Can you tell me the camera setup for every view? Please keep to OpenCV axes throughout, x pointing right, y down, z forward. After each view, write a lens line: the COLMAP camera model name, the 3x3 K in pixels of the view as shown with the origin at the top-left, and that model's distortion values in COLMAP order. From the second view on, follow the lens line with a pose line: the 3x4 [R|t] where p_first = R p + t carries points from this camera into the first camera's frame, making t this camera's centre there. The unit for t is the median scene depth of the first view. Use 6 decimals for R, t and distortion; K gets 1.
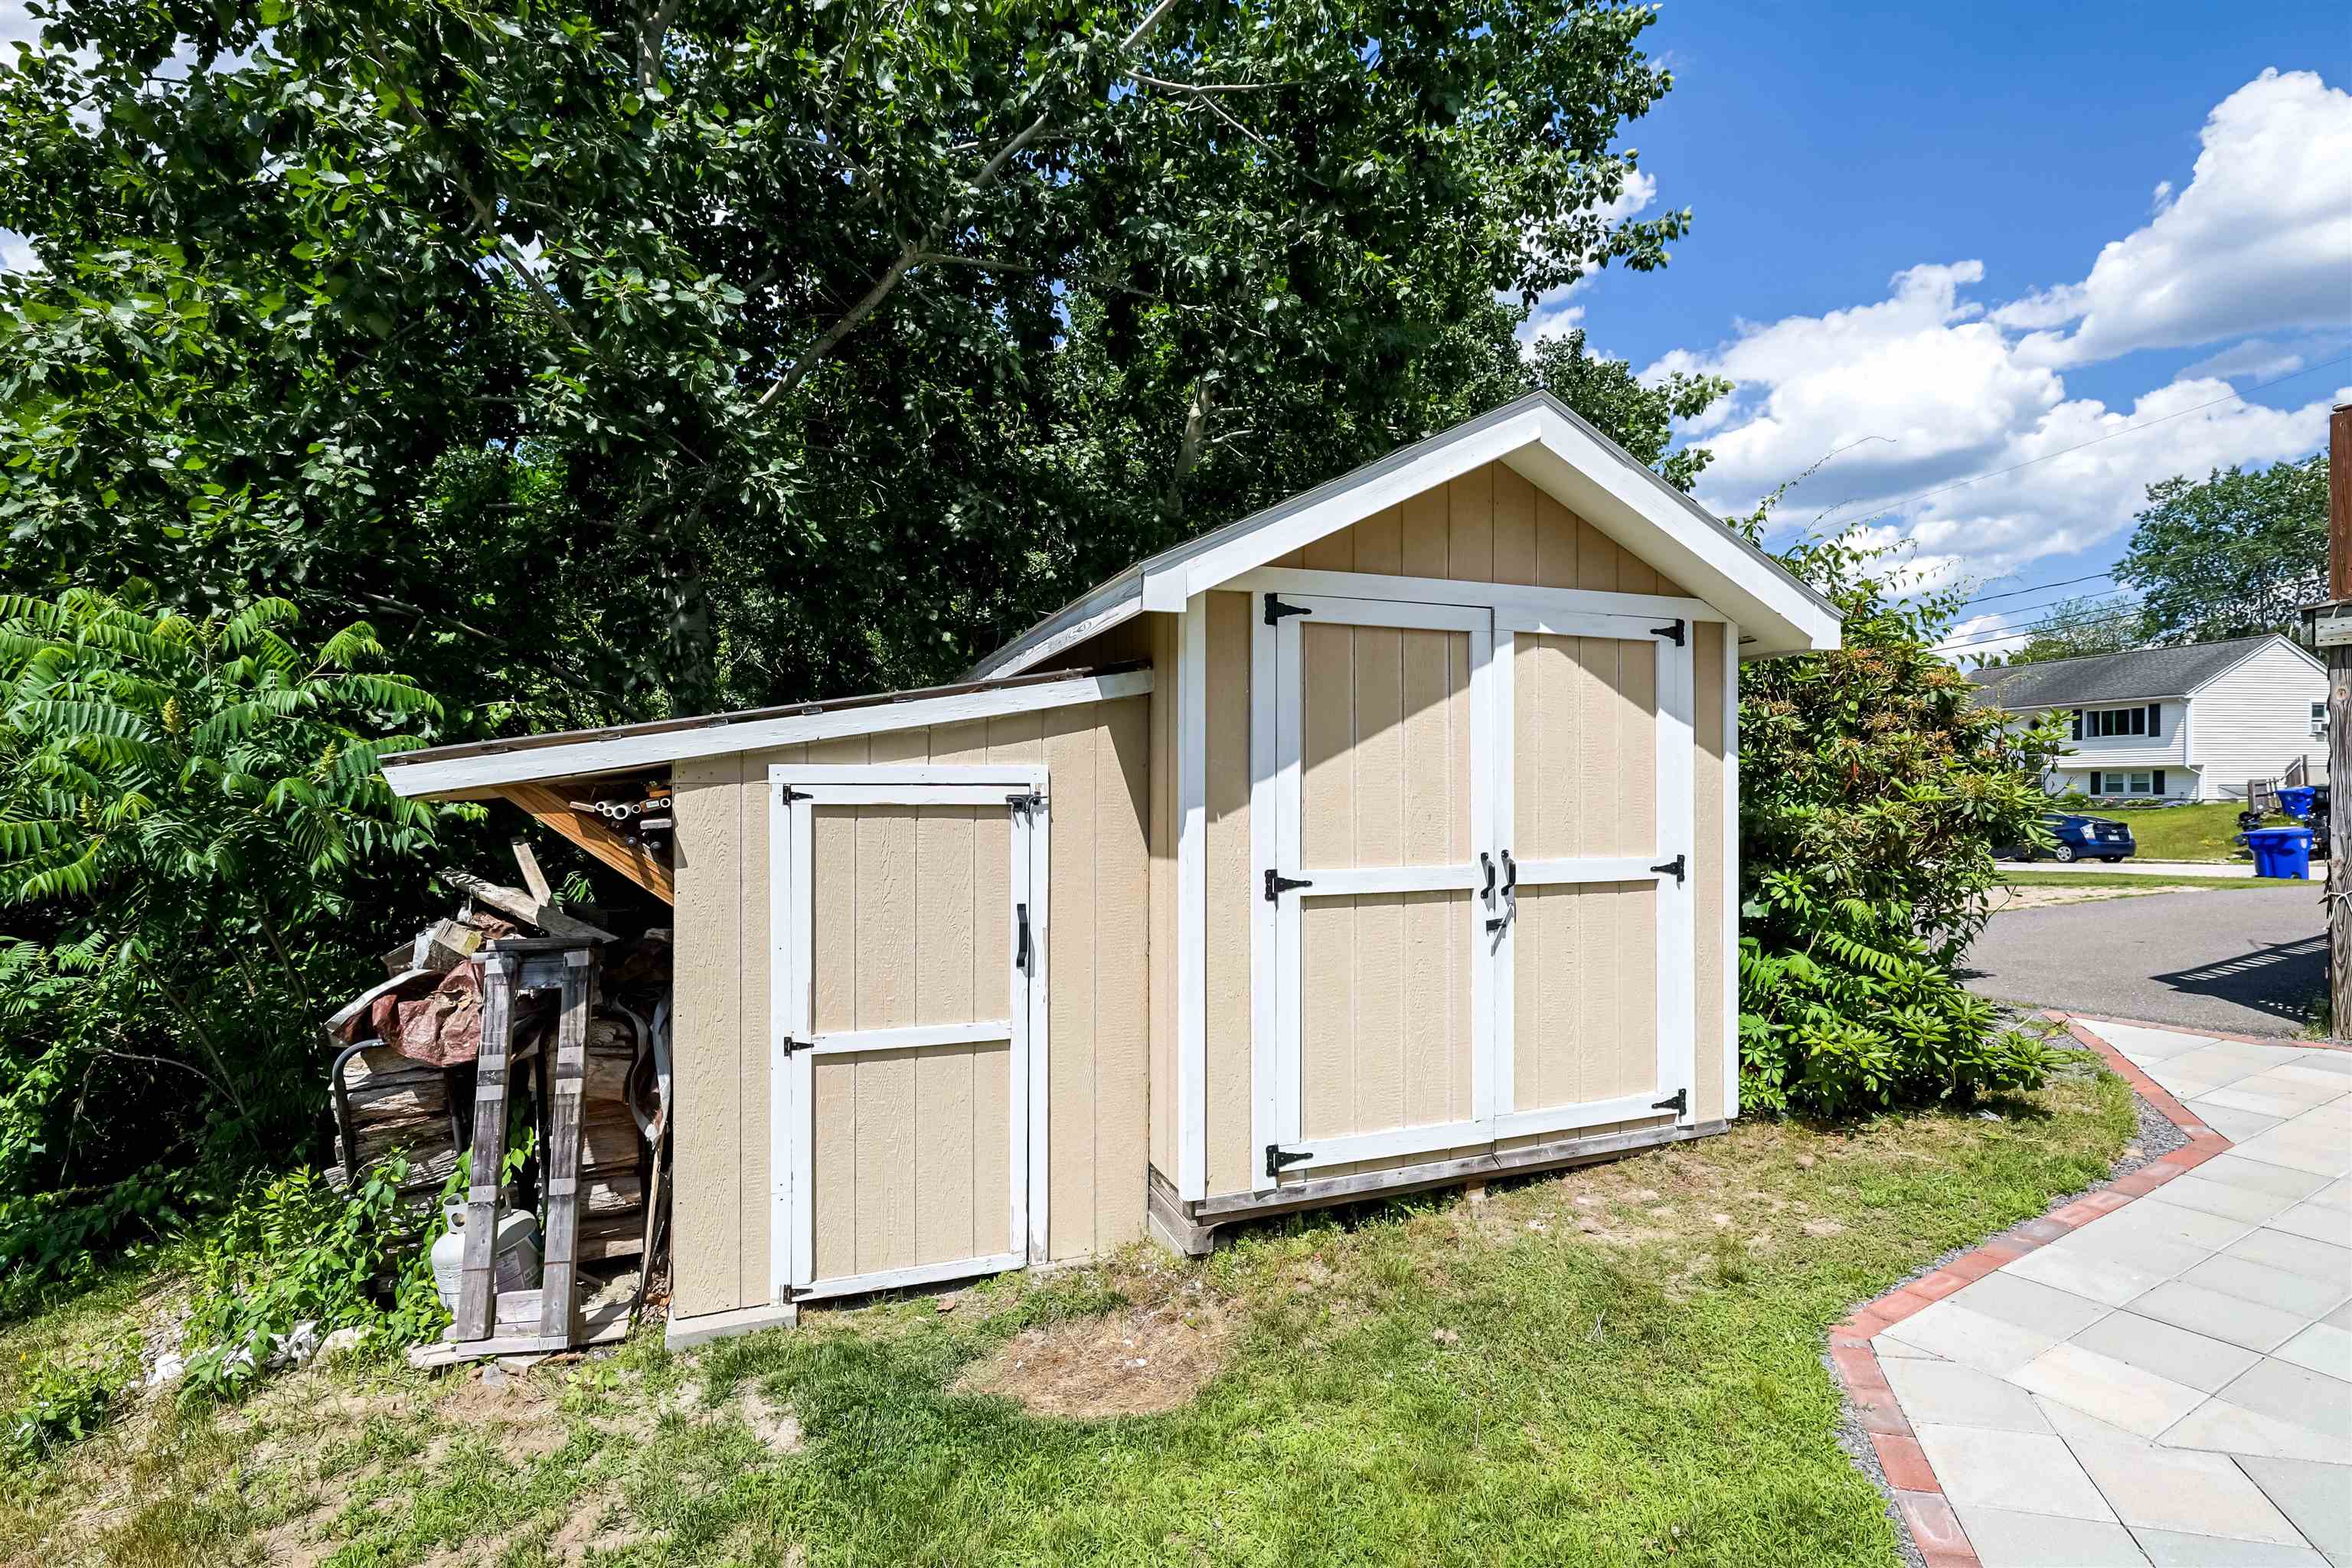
lens RADIAL K [[1047.3, 0, 1172.7], [0, 1047.3, 797.9], [0, 0, 1]] dist [-0.000681, -0.000129]
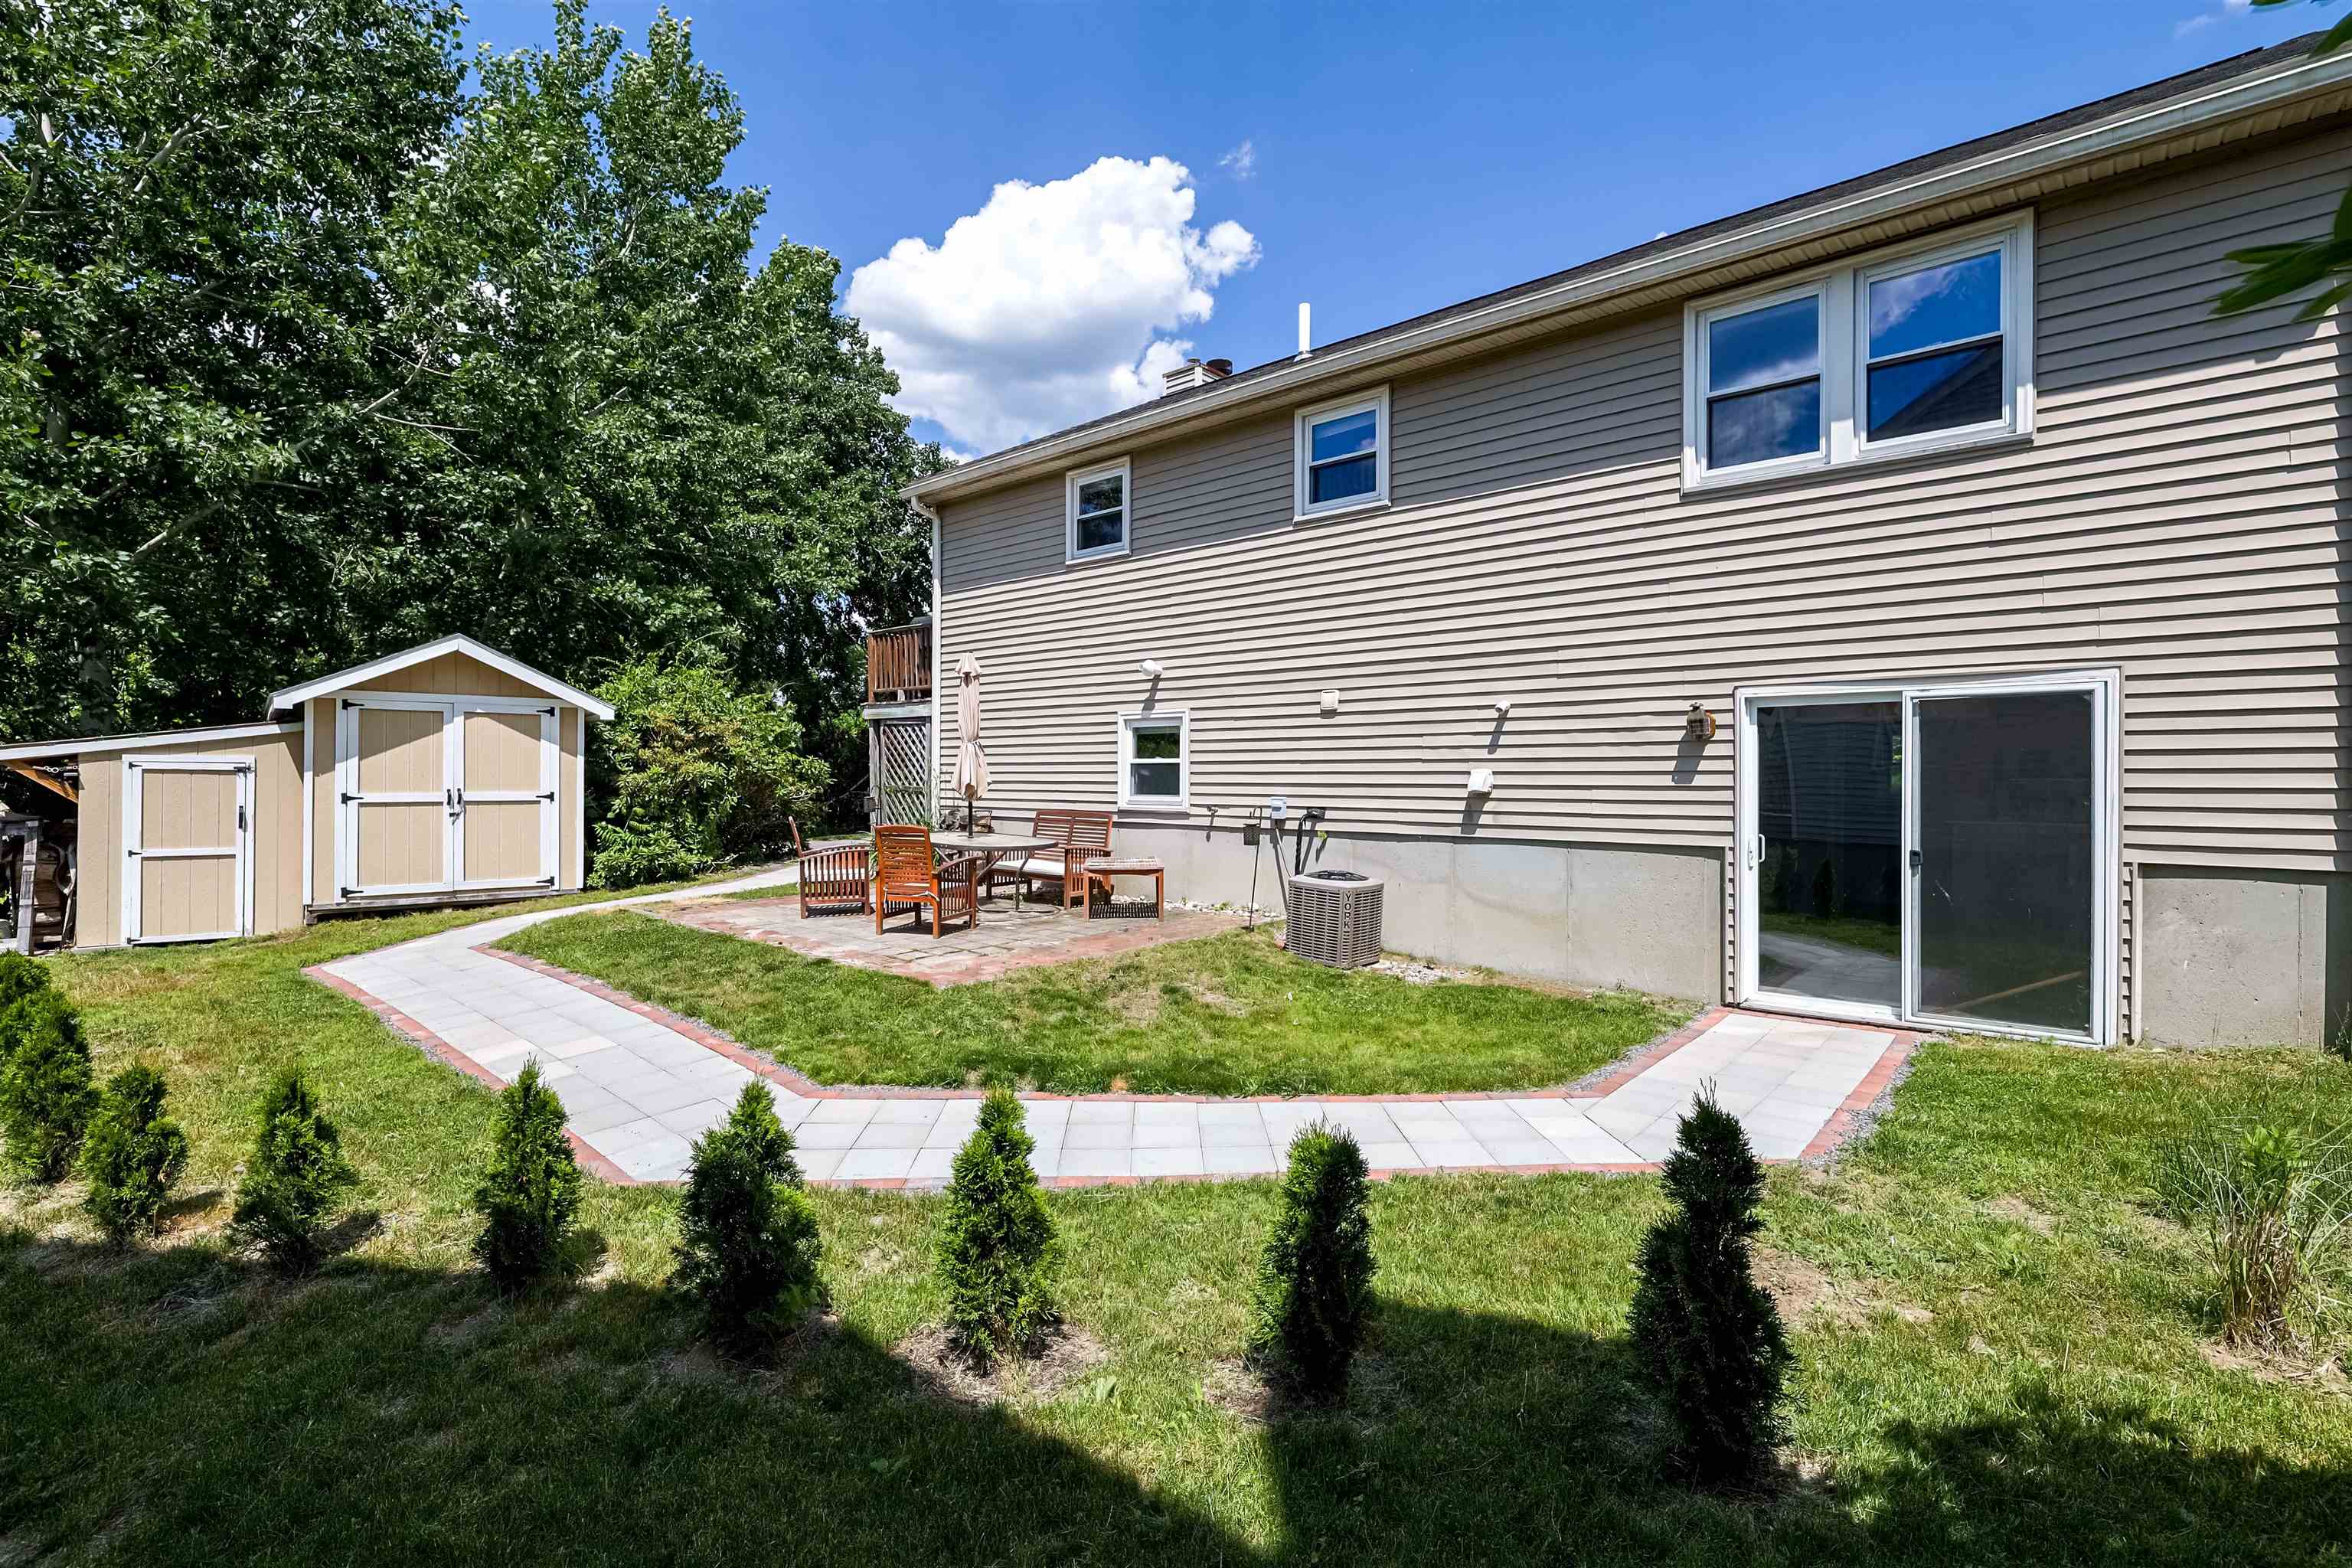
lens RADIAL K [[1053.4, 0, 1183.3], [0, 1053.4, 783.1], [0, 0, 1]] dist [0.000014, -0.000322]
pose [[0.936419, 0.007225, 0.350808, 1.211113], [-0.007307, 0.999973, -0.001090, 0.025311], [-0.350807, -0.001543, 0.936447, -2.484900]]
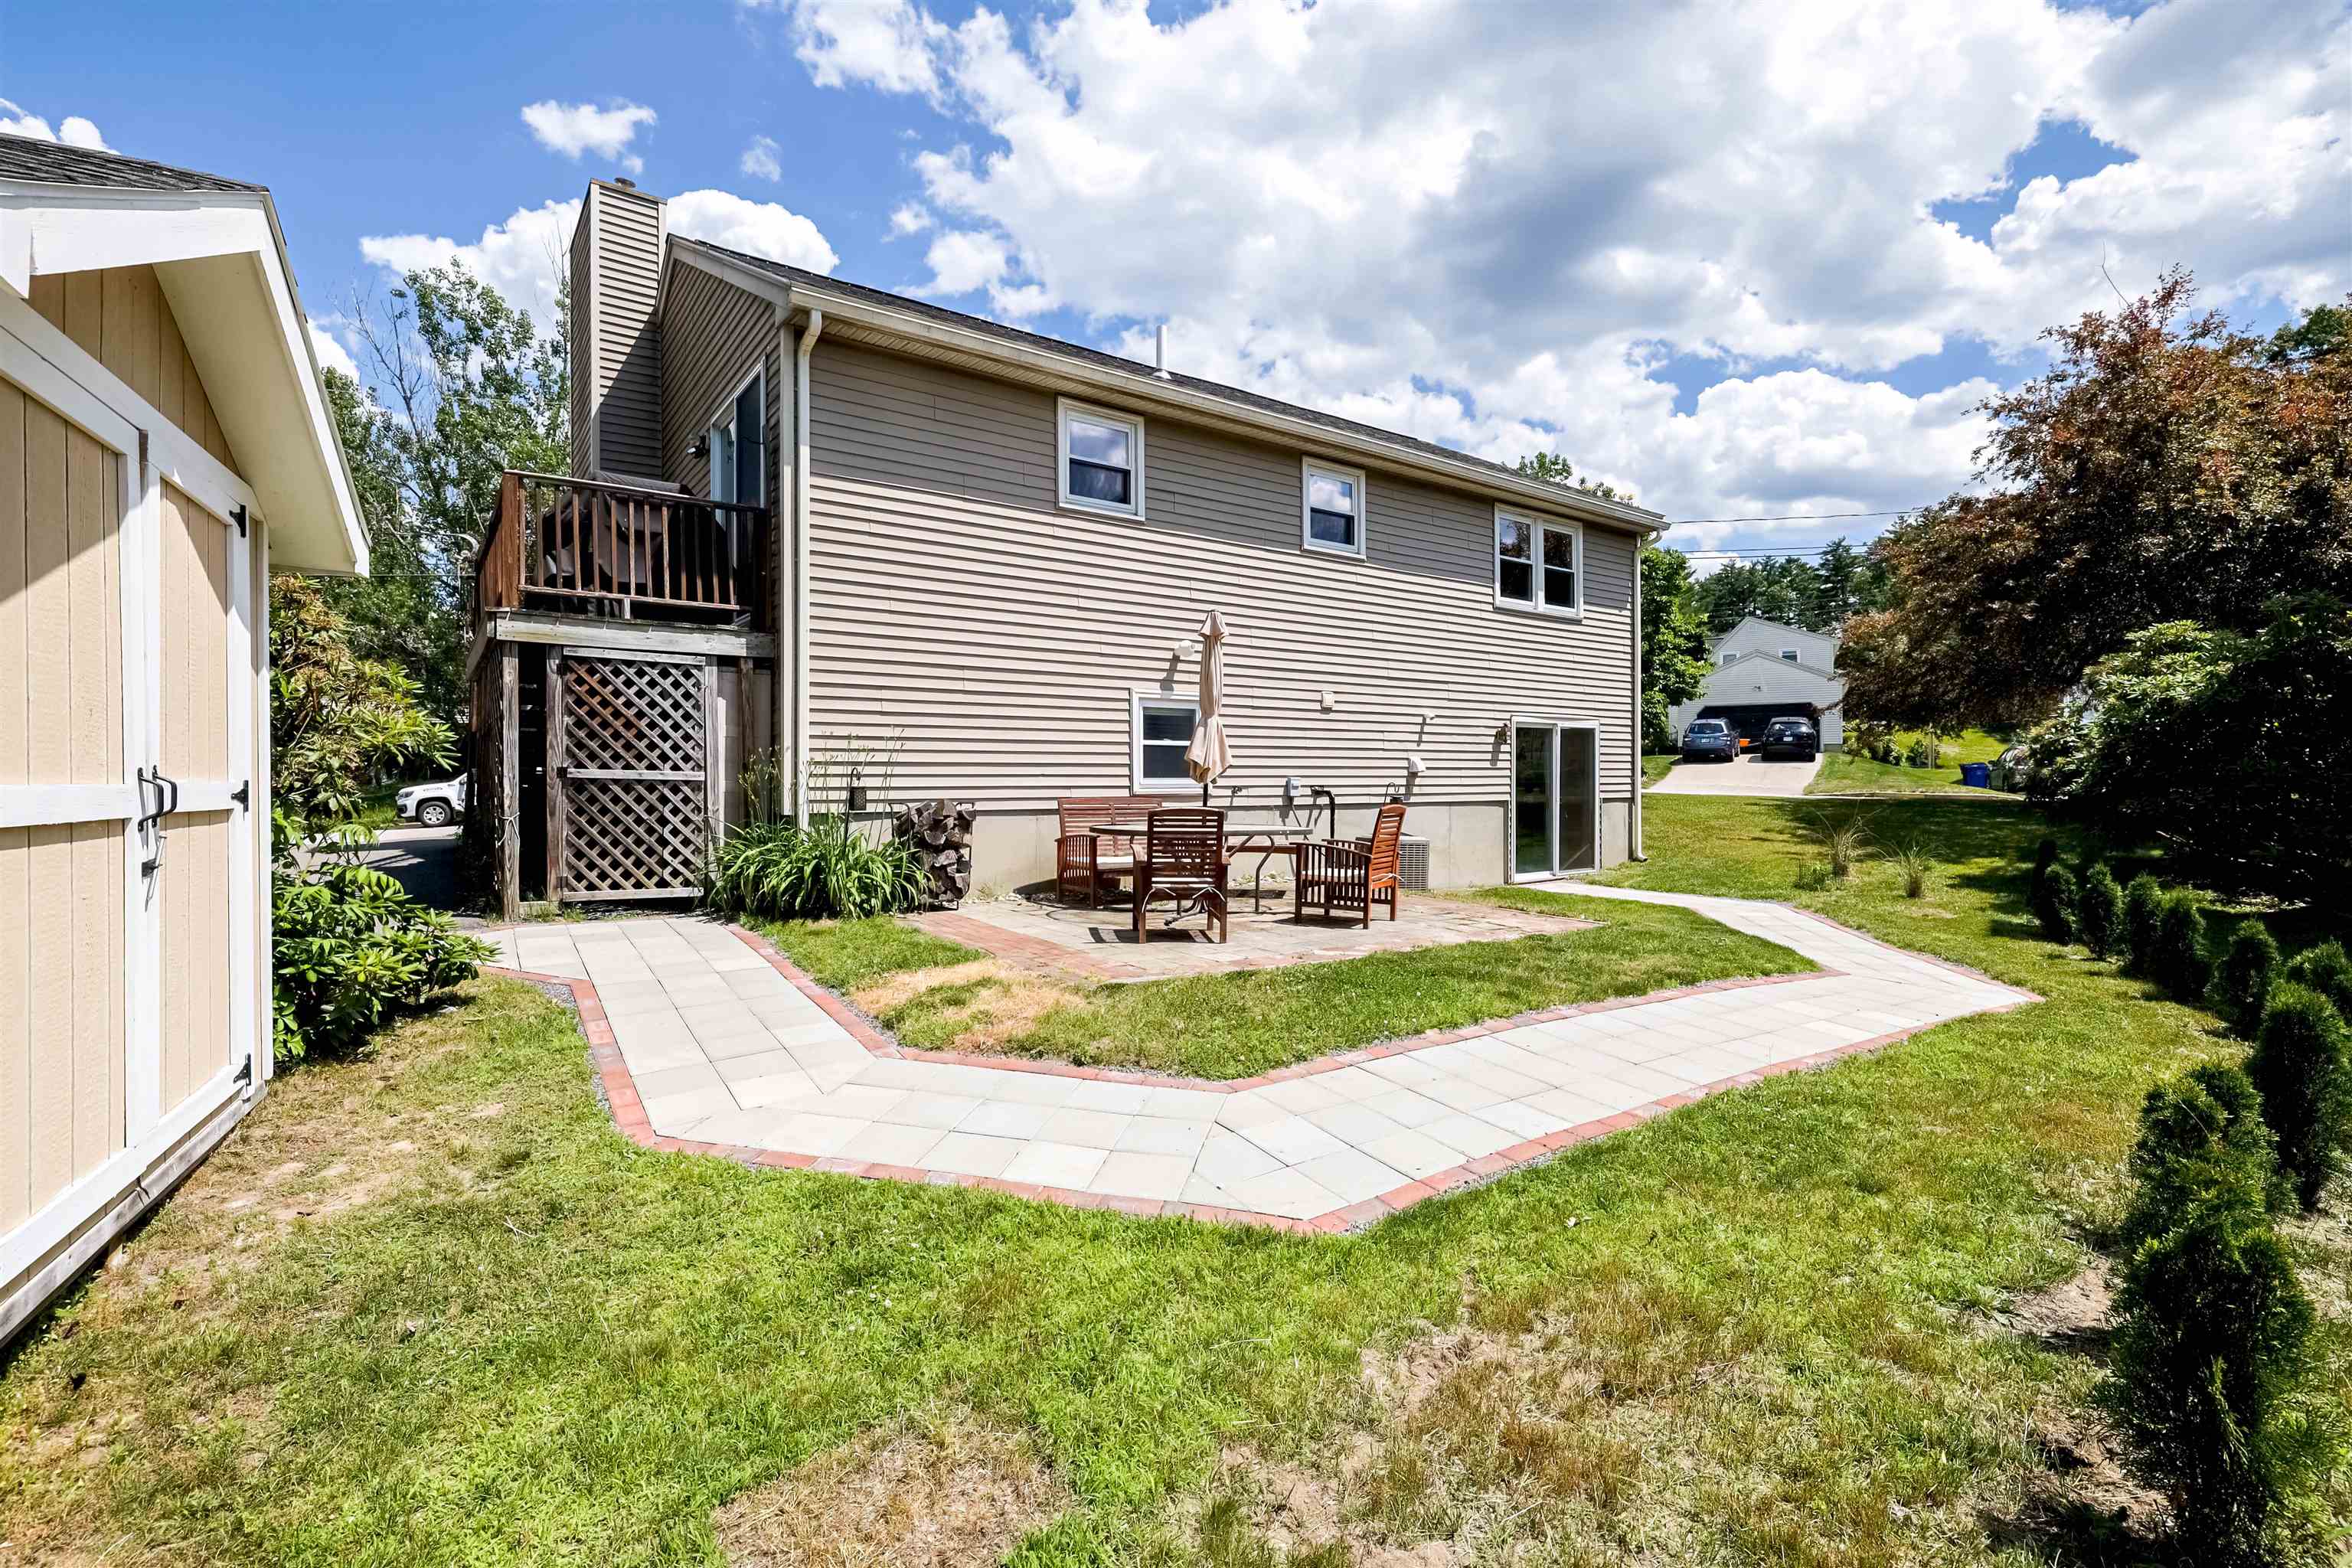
lens RADIAL K [[1057.5, 0, 1174.0], [0, 1057.5, 782.9], [0, 0, 1]] dist [-0.001246, -0.000176]
pose [[-0.133757, 0.003993, 0.991006, -0.532451], [0.007975, 0.999964, -0.002953, 0.073326], [-0.990982, 0.007509, -0.133784, 0.412376]]
